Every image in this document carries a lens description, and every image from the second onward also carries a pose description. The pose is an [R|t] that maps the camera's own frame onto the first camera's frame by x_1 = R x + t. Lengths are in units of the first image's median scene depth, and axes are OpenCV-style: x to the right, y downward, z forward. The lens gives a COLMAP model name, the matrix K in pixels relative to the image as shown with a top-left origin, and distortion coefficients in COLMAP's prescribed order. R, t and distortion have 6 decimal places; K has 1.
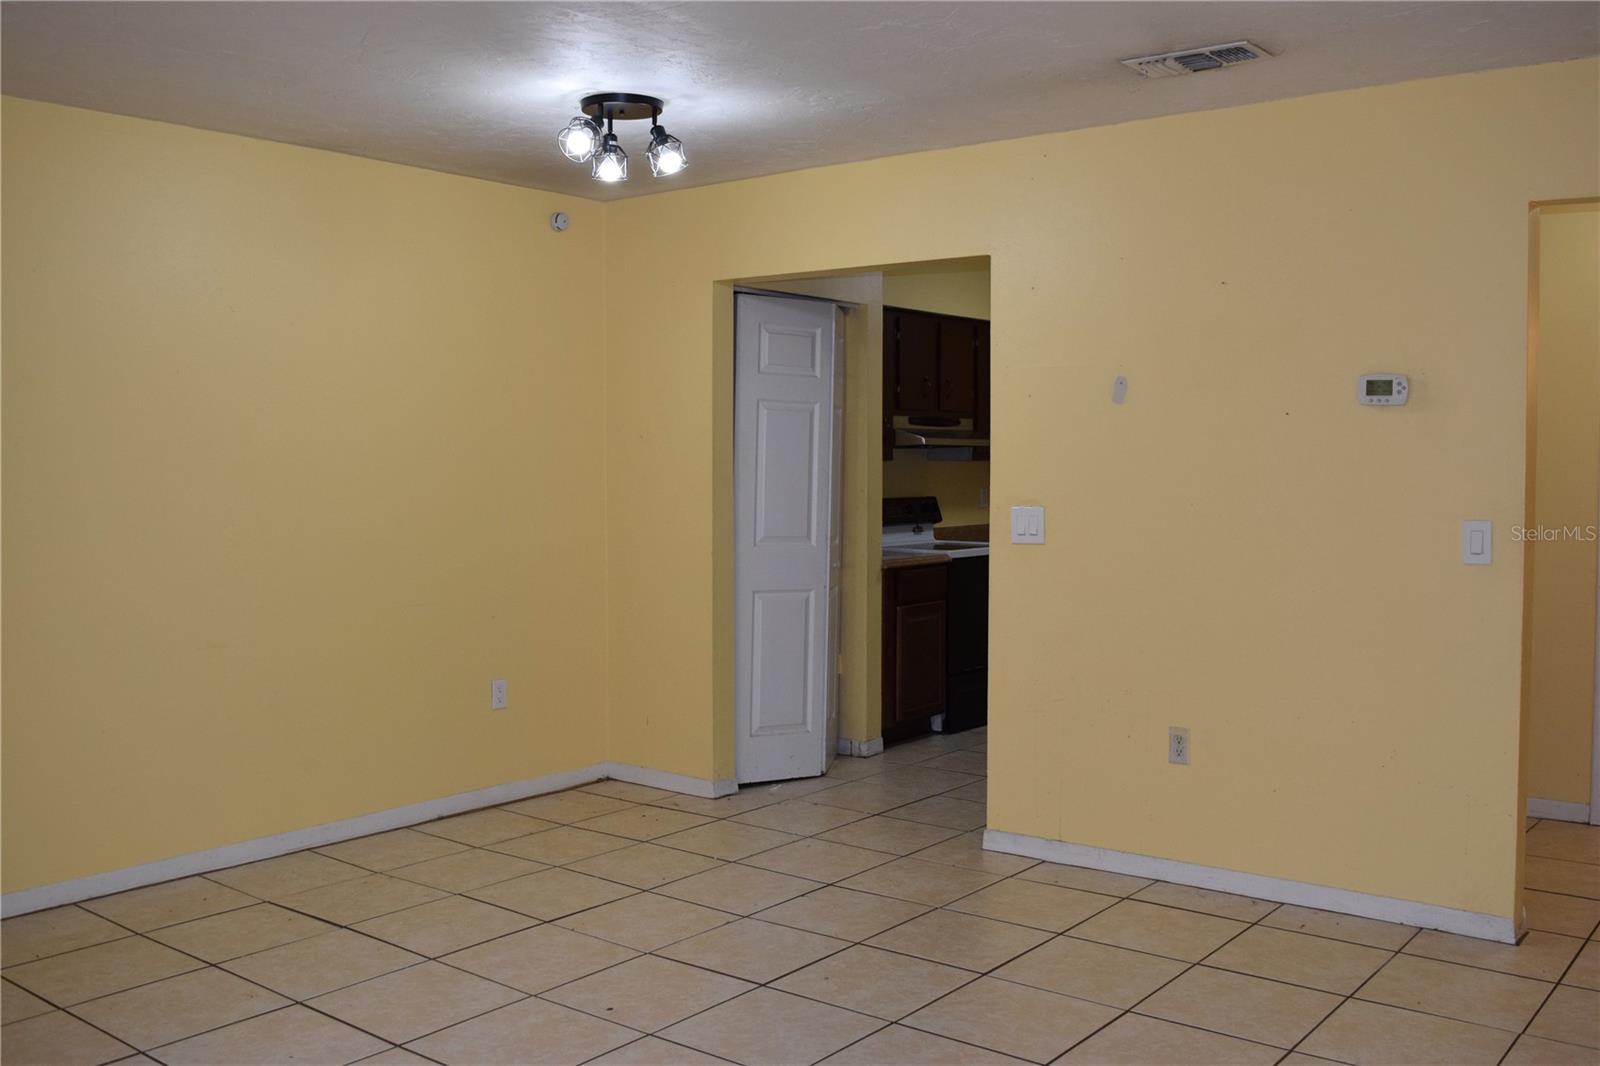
lens RADIAL K [[1469.7, 0, 800.0], [0, 1469.7, 533.0], [0, 0, 1]] dist [-0.083758, 0.025561]
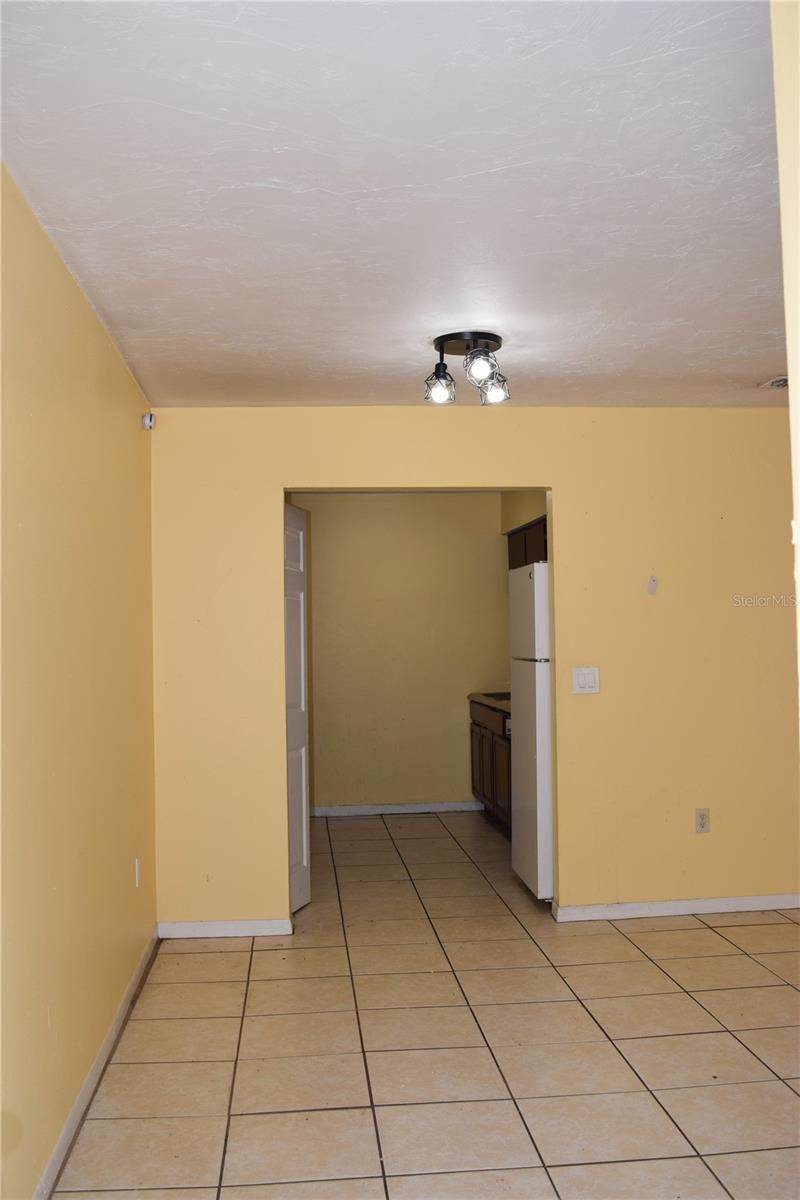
lens RADIAL K [[1102.3, 0, 383.6], [0, 1102.3, 600.6], [0, 0, 1]] dist [-0.083758, 0.025561]
pose [[0.731065, 0.006846, 0.682273, -0.748016], [0.054738, 0.996138, -0.068649, -0.021216], [-0.680109, 0.087533, 0.727867, 0.383292]]
